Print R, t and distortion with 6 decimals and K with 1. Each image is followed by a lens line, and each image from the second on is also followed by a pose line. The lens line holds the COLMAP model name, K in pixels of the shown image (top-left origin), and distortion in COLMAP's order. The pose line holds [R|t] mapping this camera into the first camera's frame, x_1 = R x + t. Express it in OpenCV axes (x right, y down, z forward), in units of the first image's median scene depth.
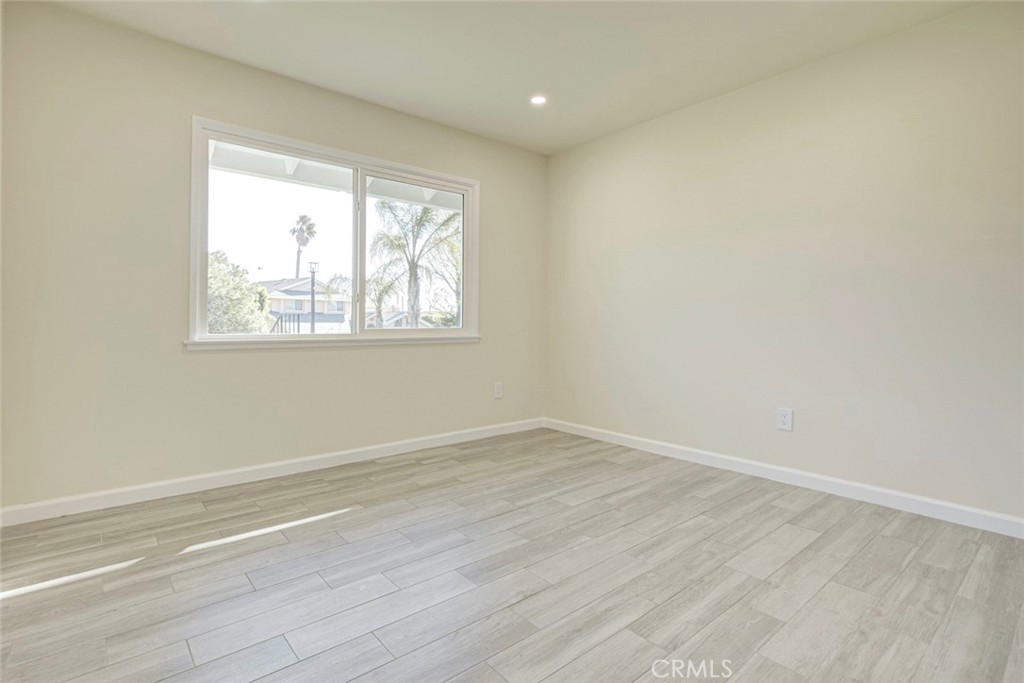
lens RADIAL K [[473.8, 0, 492.2], [0, 473.8, 321.5], [0, 0, 1]] dist [-0.000574, 0.000873]
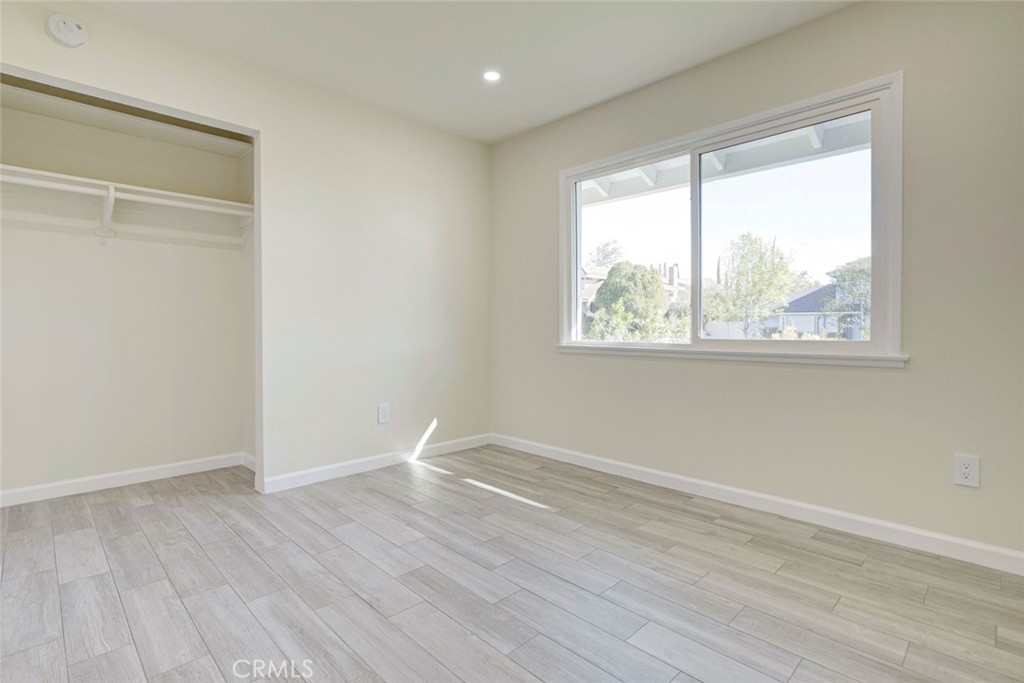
lens RADIAL K [[473.8, 0, 497.4], [0, 473.8, 334.2], [0, 0, 1]] dist [-0.000574, 0.000873]
pose [[0.119901, 0.008674, -0.992748, 0.707306], [0.000470, 0.999961, 0.008794, -0.000592], [0.992786, -0.001521, 0.119893, 0.737571]]
